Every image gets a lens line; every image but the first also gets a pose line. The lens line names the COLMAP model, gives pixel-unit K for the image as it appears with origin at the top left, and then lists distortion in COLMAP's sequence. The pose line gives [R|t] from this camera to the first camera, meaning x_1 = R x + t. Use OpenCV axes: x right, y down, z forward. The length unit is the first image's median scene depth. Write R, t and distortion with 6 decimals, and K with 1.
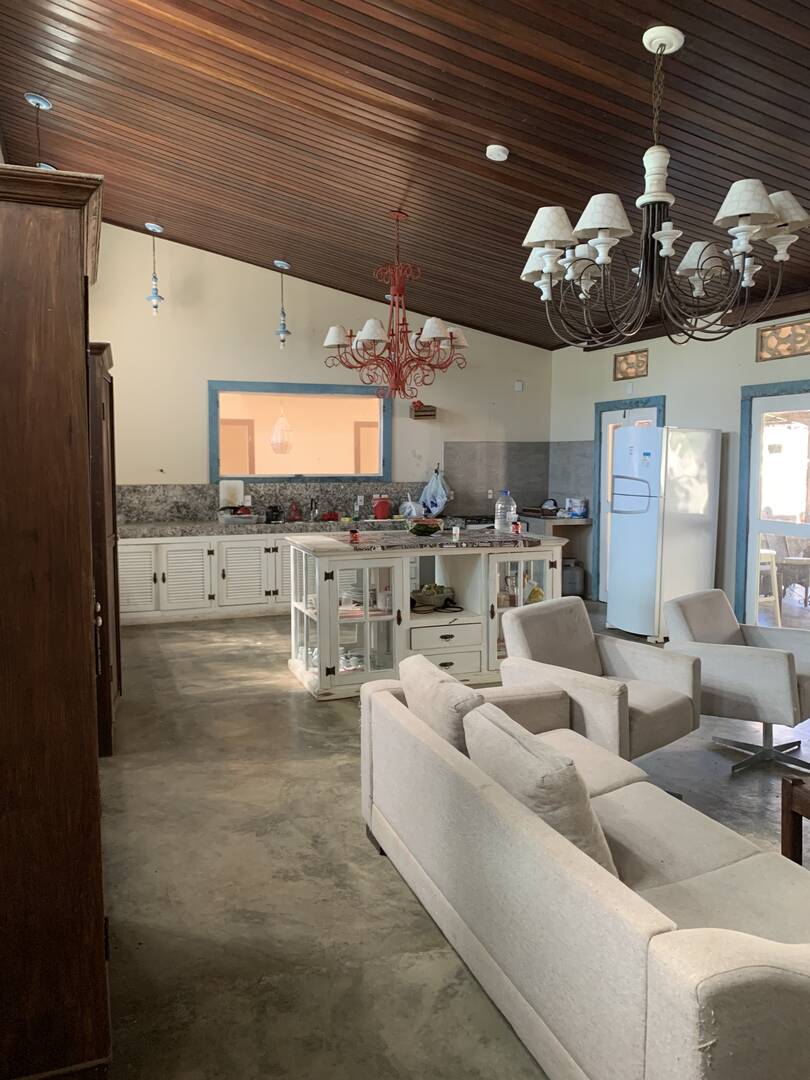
lens RADIAL K [[809.3, 0, 406.9], [0, 809.3, 530.1], [0, 0, 1]] dist [0.029966, -0.051553]
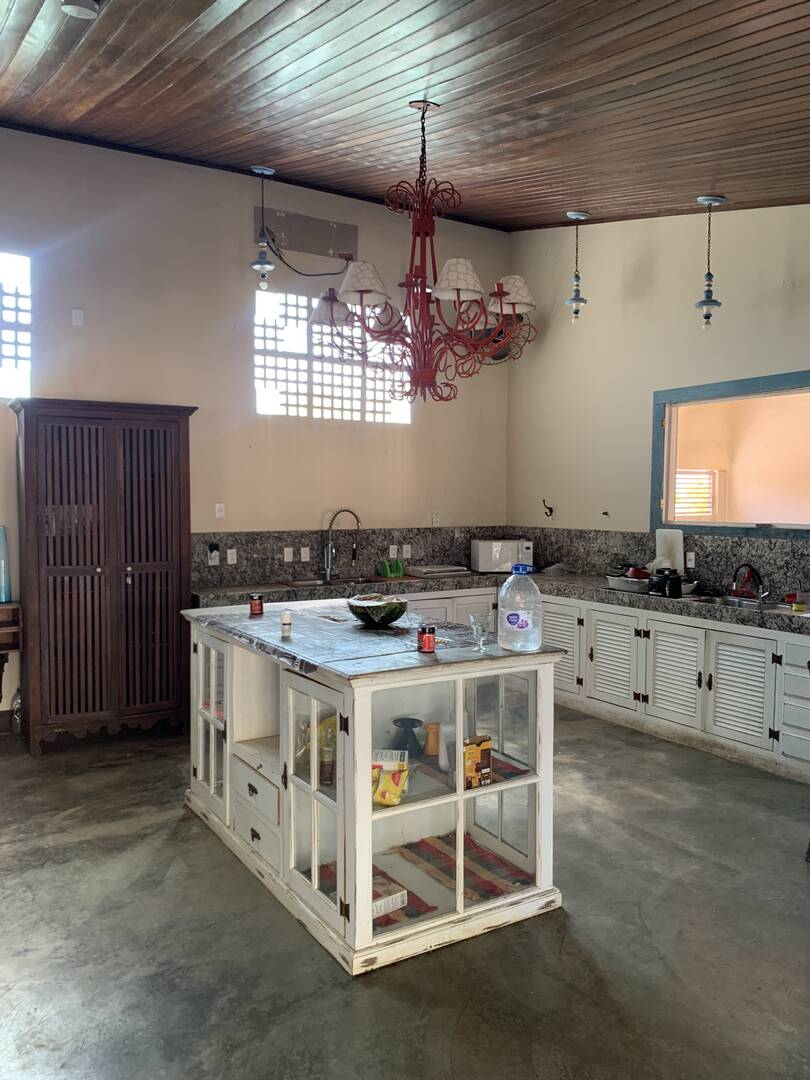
lens RADIAL K [[803.4, 0, 405.0], [0, 803.4, 540.0], [0, 0, 1]] dist [0.110737, -0.305334]
pose [[0.200284, 0.049859, -0.978468, 0.436688], [-0.089579, 0.995453, 0.032388, -0.055468], [0.975634, 0.081163, 0.203839, 0.650273]]
